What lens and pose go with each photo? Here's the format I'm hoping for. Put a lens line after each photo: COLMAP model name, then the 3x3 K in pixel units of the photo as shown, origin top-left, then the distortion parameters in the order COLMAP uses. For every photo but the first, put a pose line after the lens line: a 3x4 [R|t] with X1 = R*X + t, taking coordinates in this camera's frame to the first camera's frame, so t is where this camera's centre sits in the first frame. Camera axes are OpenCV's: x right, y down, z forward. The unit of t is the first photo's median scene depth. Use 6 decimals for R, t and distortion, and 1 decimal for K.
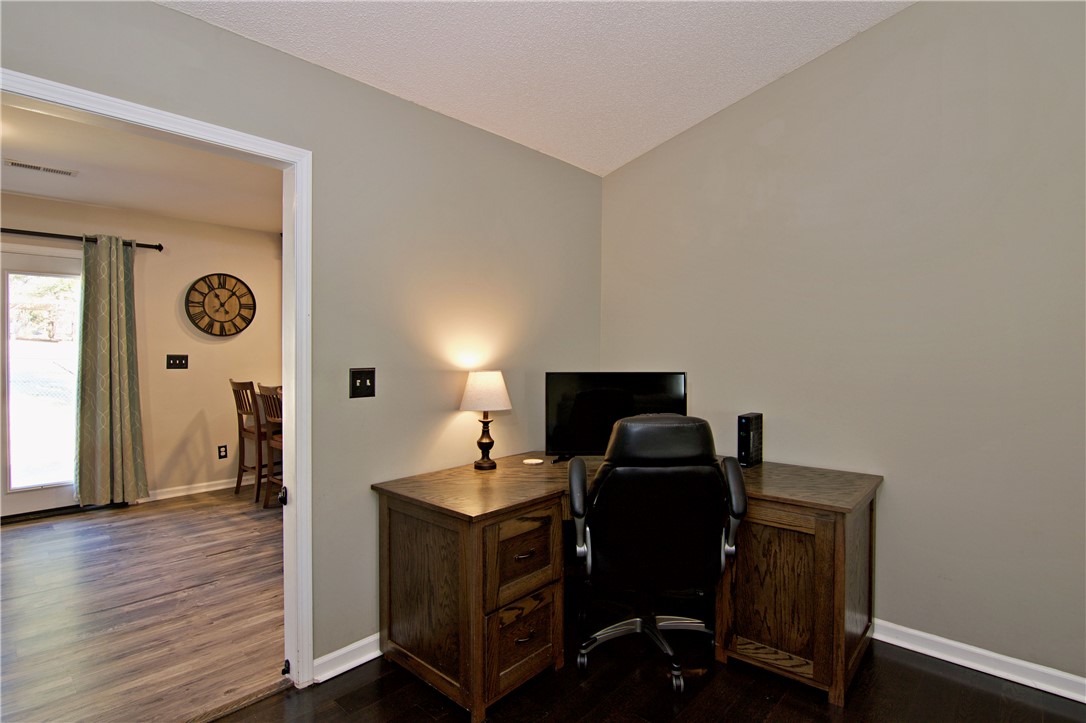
lens RADIAL K [[548.4, 0, 543.0], [0, 548.4, 361.5], [0, 0, 1]] dist [-0.001460, -0.000316]
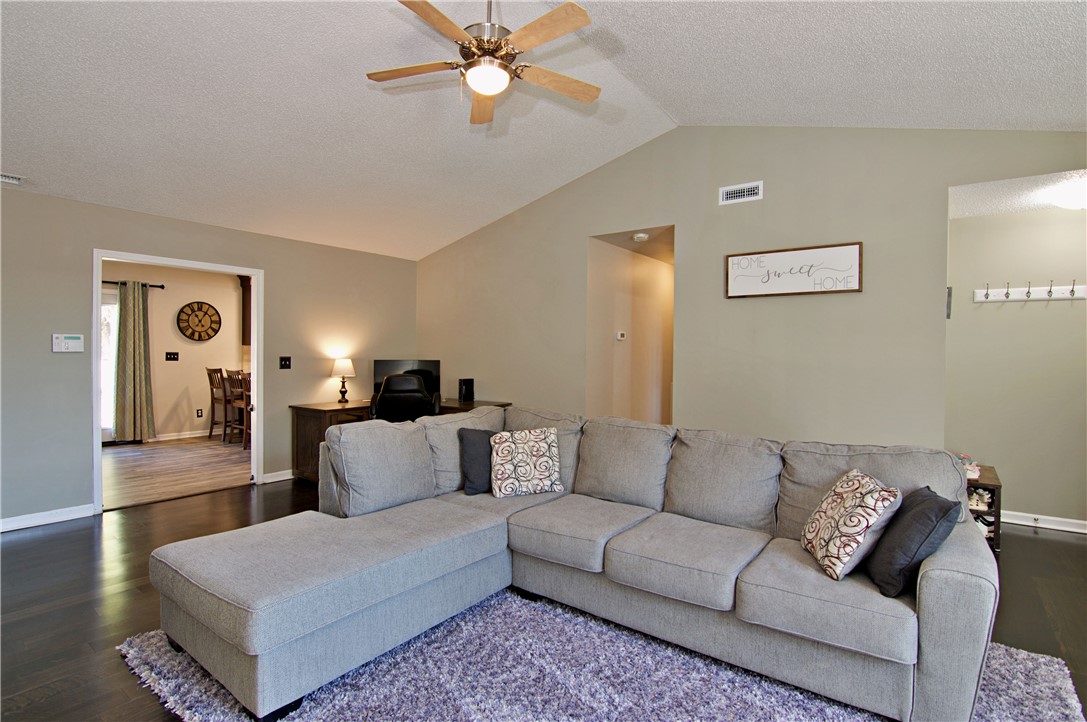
lens RADIAL K [[543.9, 0, 543.5], [0, 543.9, 361.0], [0, 0, 1]] dist [-0.003381, -0.000342]
pose [[0.995117, 0.002118, 0.098679, 0.277541], [-0.001690, 0.999989, -0.004422, 0.019690], [-0.098687, 0.004233, 0.995109, -0.731060]]
